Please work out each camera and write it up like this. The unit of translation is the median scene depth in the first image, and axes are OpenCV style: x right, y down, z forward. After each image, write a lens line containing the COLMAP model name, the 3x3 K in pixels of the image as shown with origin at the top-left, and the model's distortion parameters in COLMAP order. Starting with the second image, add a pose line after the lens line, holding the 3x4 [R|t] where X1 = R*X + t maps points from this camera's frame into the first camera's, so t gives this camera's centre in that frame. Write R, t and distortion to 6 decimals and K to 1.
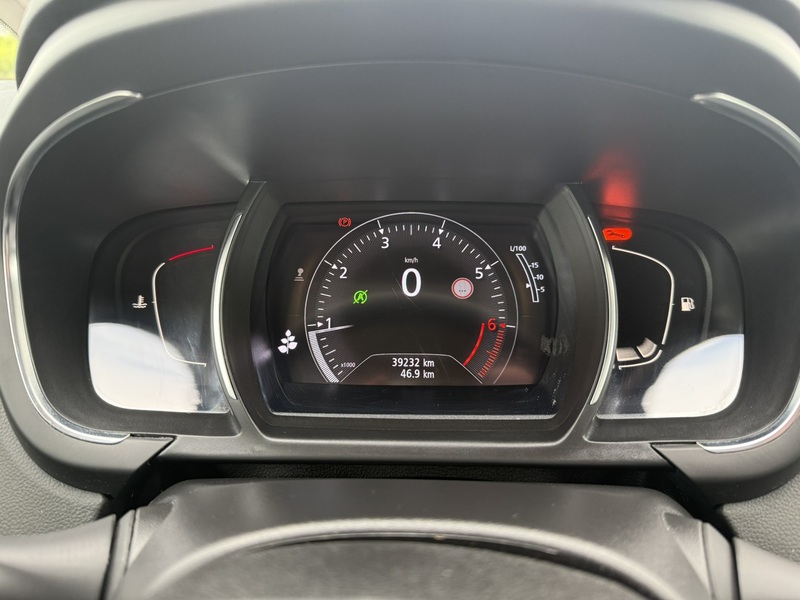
lens RADIAL K [[584.9, 0, 405.5], [0, 584.9, 296.7], [0, 0, 1]] dist [-0.004111, -0.019950]
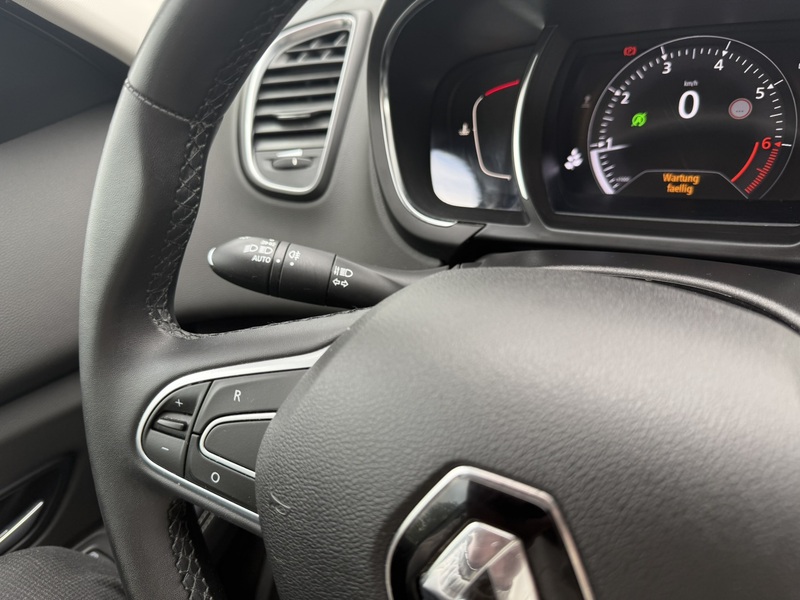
lens RADIAL K [[584.9, 0, 406.7], [0, 584.9, 292.7], [0, 0, 1]] dist [-0.004111, -0.019950]
pose [[0.866736, 0.111226, -0.486208, 0.124836], [0.027331, 0.962762, 0.268964, 0.006791], [0.498018, -0.246409, 0.831420, -0.269700]]
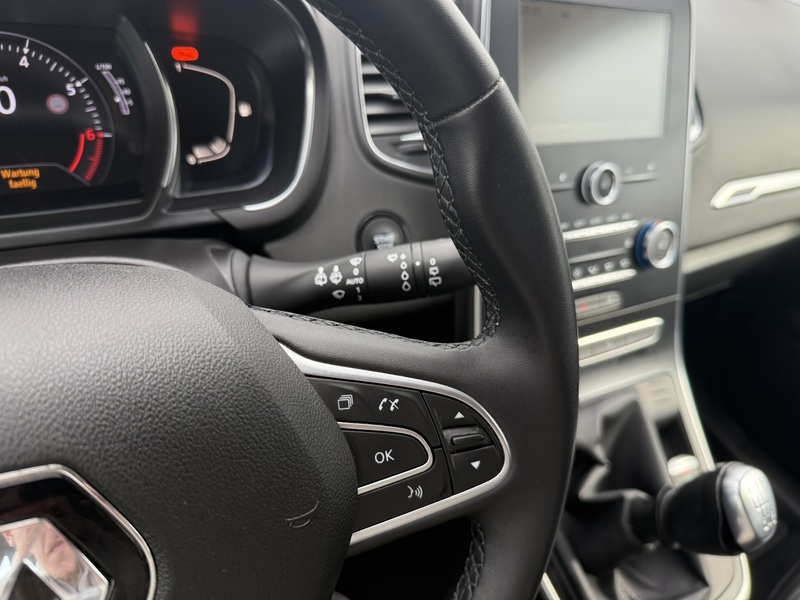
lens RADIAL K [[583.4, 0, 398.1], [0, 583.4, 299.1], [0, 0, 1]] dist [-0.035702, 0.003989]
pose [[0.859607, -0.187347, 0.475370, 0.065736], [0.027789, 0.946119, 0.322624, 0.003051], [-0.510199, -0.264120, 0.818497, -0.372132]]
